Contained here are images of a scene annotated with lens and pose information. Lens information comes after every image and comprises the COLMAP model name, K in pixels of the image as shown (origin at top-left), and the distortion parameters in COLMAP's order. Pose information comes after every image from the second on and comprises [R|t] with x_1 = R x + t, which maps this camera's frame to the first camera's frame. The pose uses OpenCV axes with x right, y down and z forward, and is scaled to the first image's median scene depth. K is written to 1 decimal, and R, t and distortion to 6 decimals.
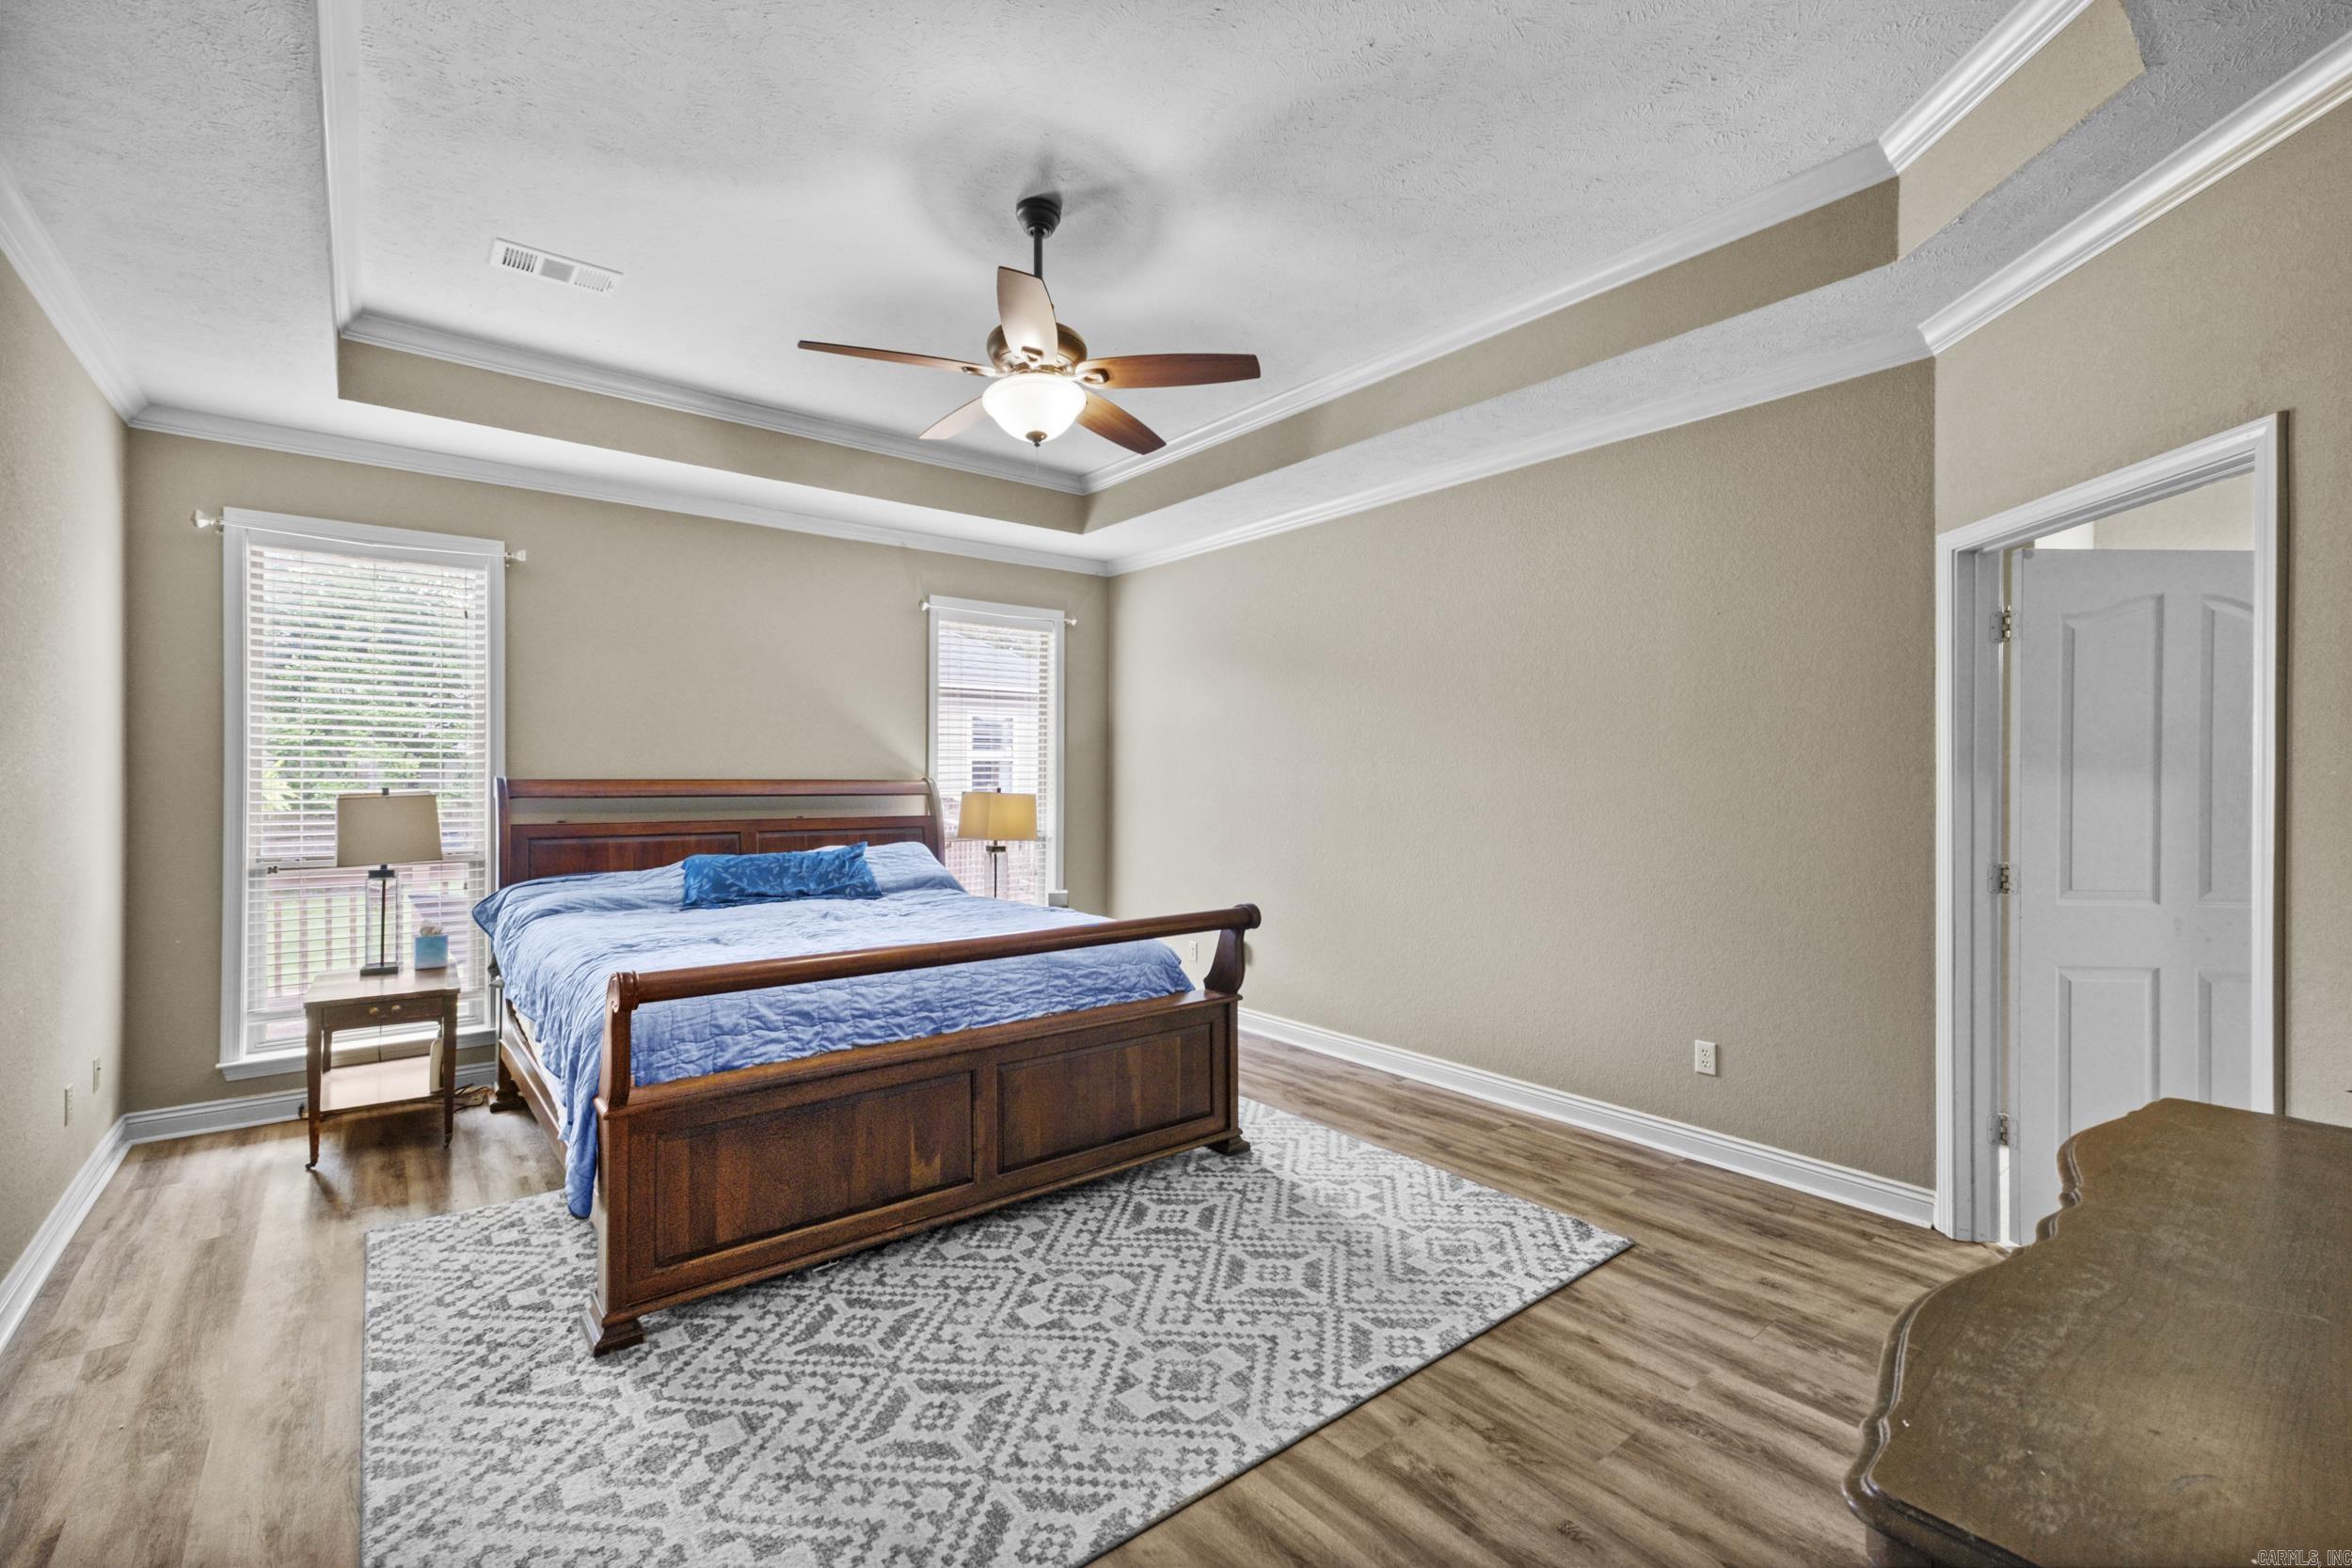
lens RADIAL K [[1018.0, 0, 1178.6], [0, 1018.0, 786.6], [0, 0, 1]] dist [0.008690, 0.001538]
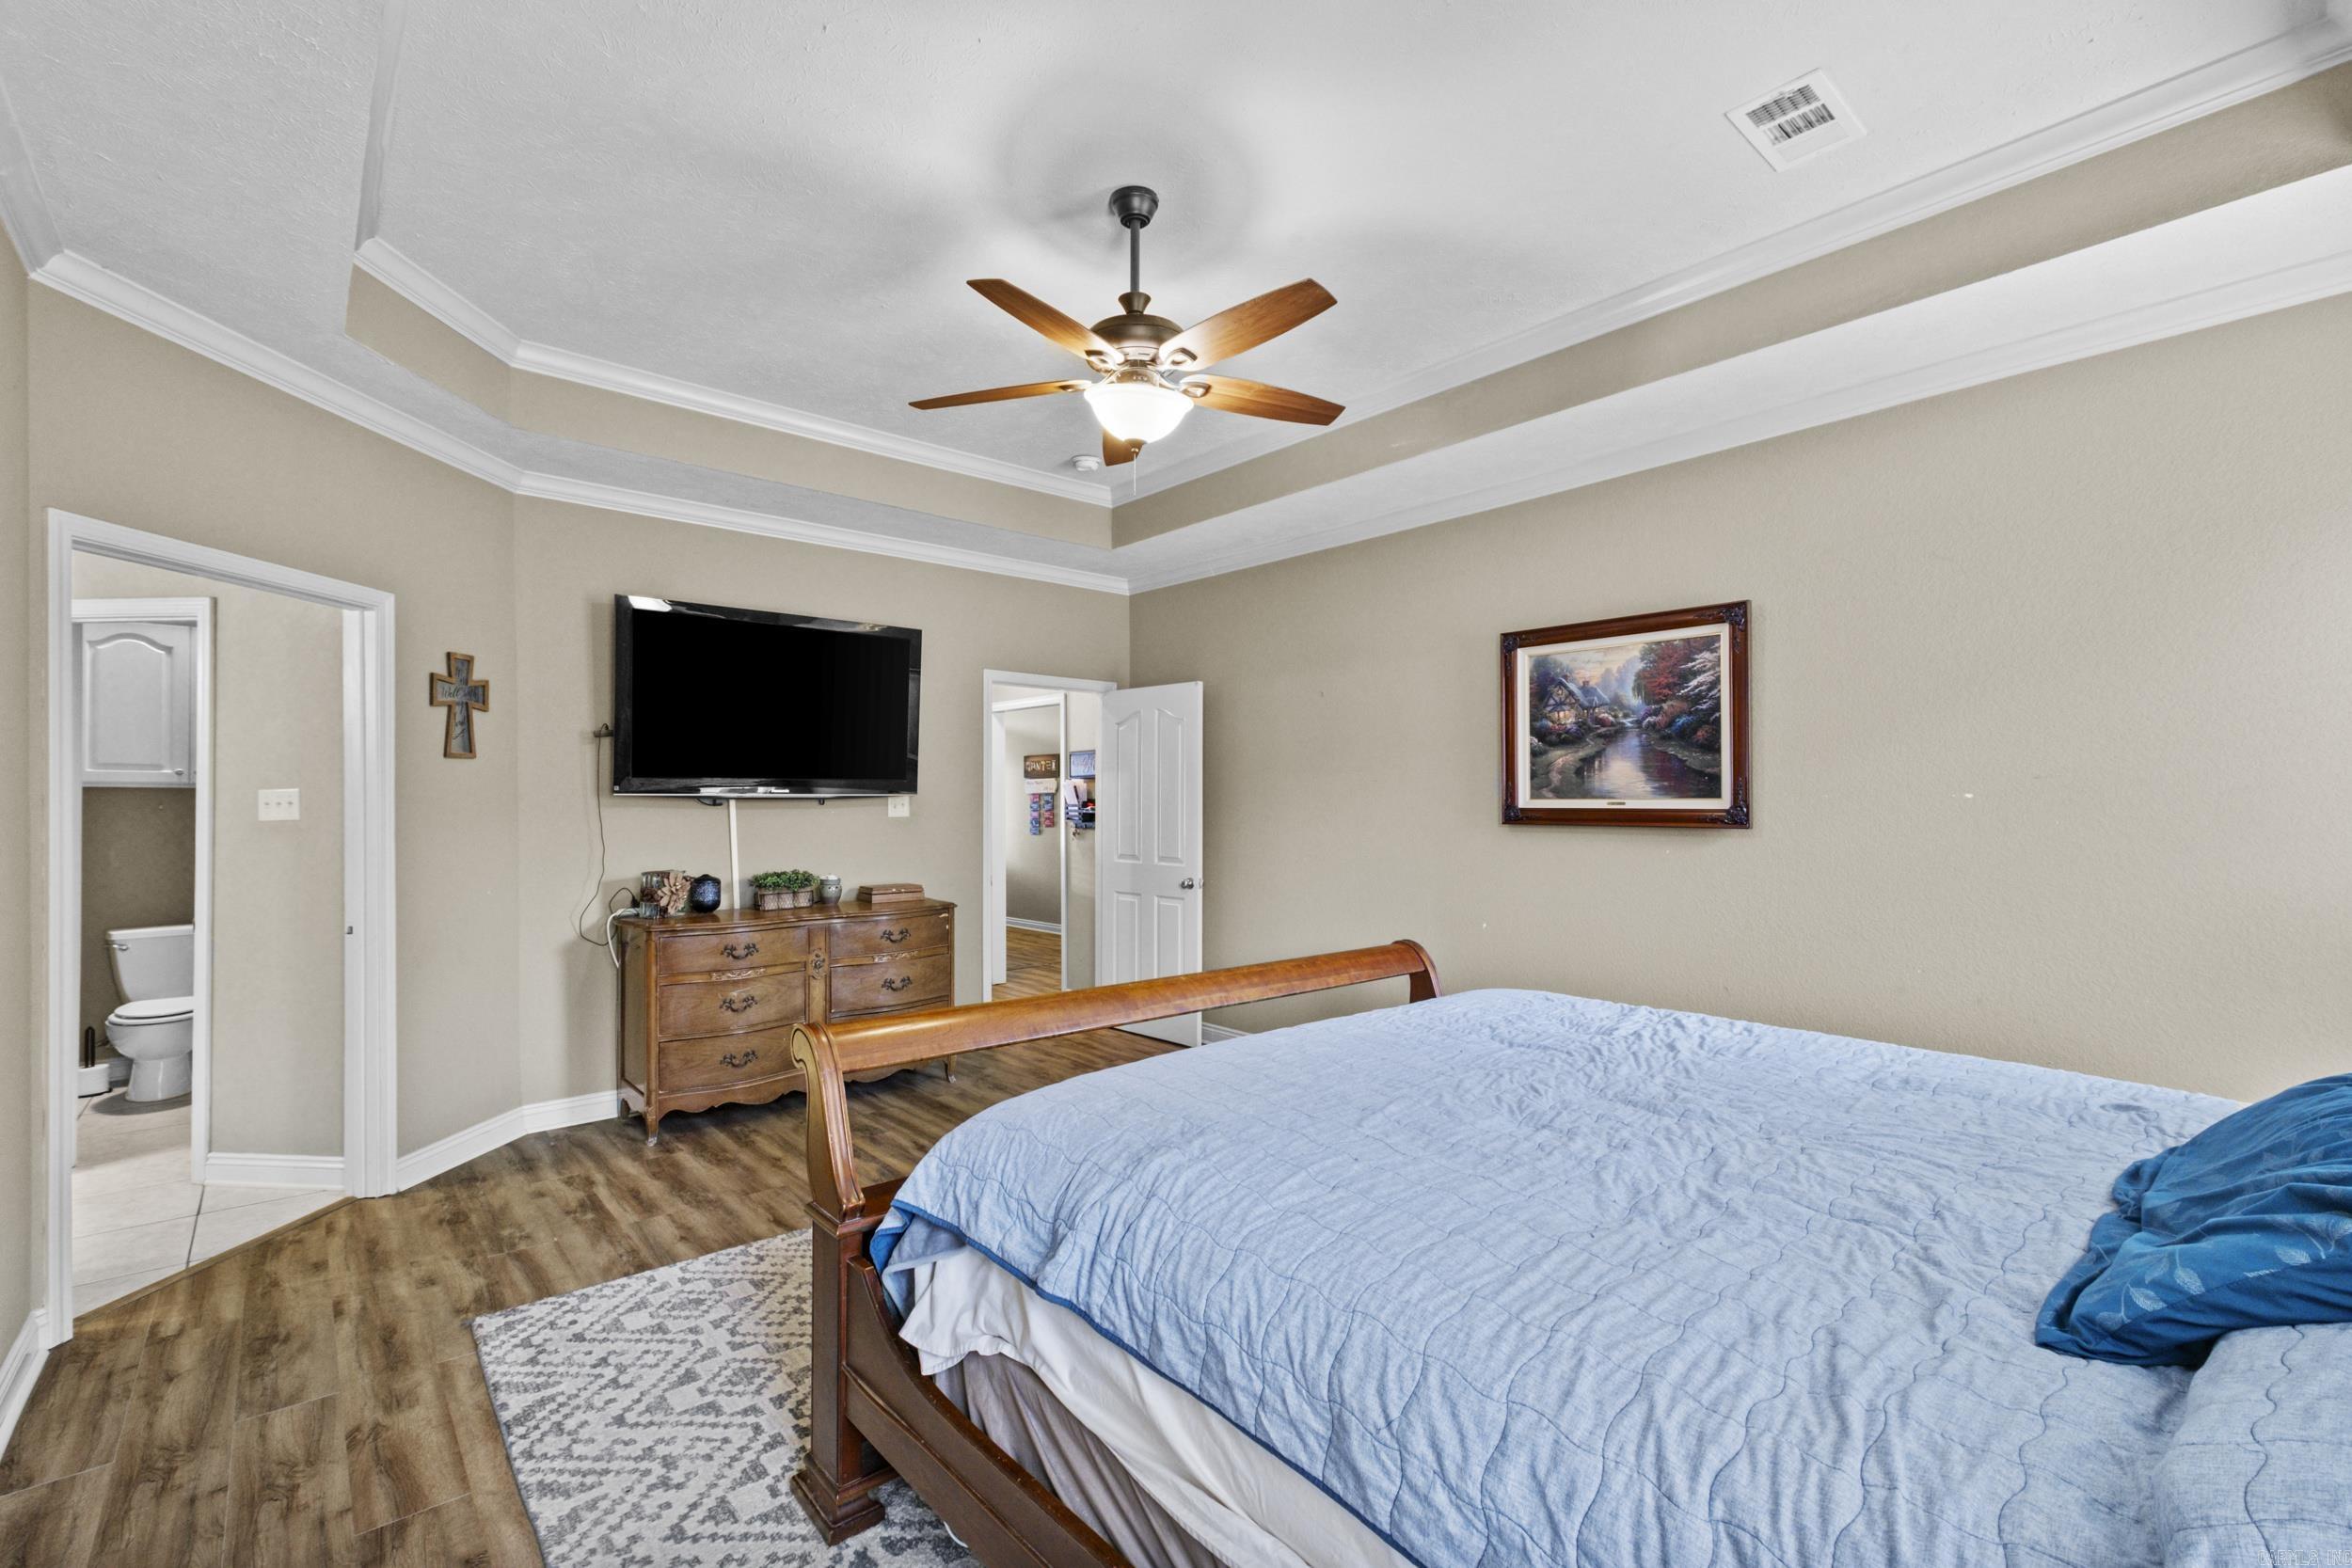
lens RADIAL K [[1018.0, 0, 1174.5], [0, 1018.0, 793.3], [0, 0, 1]] dist [0.008690, 0.001538]
pose [[-0.999113, 0.000717, -0.042096, -0.135718], [0.001151, 0.999946, -0.010287, -0.006907], [0.042087, -0.010327, -0.999061, 1.932341]]
